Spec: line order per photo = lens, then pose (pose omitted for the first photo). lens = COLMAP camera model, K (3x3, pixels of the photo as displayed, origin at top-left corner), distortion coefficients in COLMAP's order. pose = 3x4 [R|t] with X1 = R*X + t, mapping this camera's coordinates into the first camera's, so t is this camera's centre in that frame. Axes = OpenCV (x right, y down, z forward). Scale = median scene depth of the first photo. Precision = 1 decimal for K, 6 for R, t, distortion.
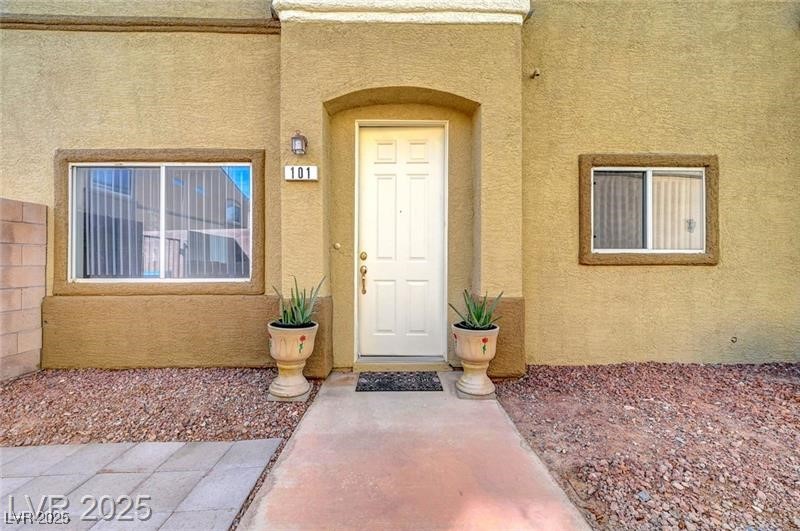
lens RADIAL K [[325.4, 0, 406.3], [0, 325.4, 262.9], [0, 0, 1]] dist [-0.001505, 0.000053]
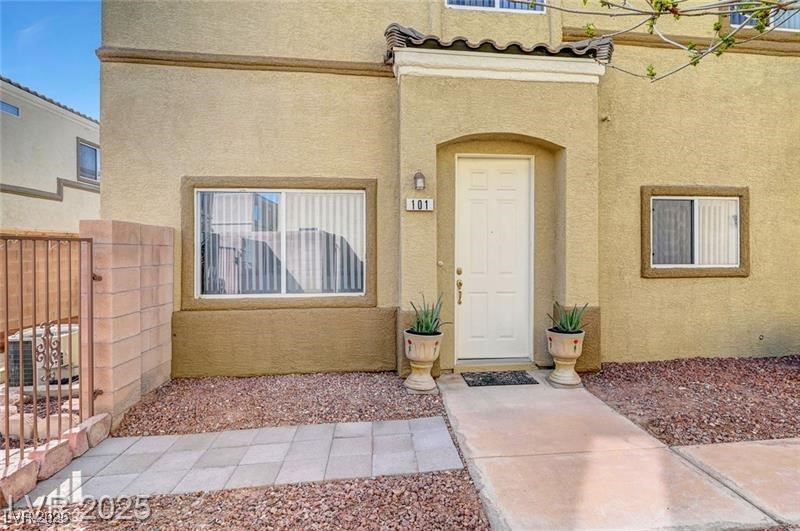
lens RADIAL K [[432.9, 0, 433.5], [0, 432.9, 251.1], [0, 0, 1]] dist [0.001486, -0.002788]
pose [[0.995604, -0.003525, 0.093595, -0.384019], [0.003274, 0.999991, 0.002830, -0.101122], [-0.093604, -0.002511, 0.995606, -0.522374]]
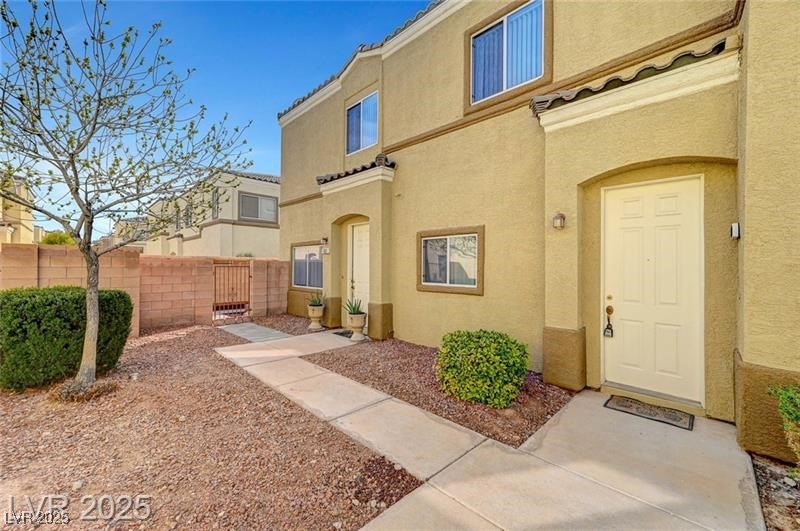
lens RADIAL K [[325.4, 0, 391.3], [0, 325.4, 268.1], [0, 0, 1]] dist [-0.001505, 0.000053]
pose [[0.672022, 0.007222, -0.740496, 1.852091], [-0.015950, 0.999862, -0.004724, -0.114017], [0.740360, 0.014985, 0.672044, -0.377477]]
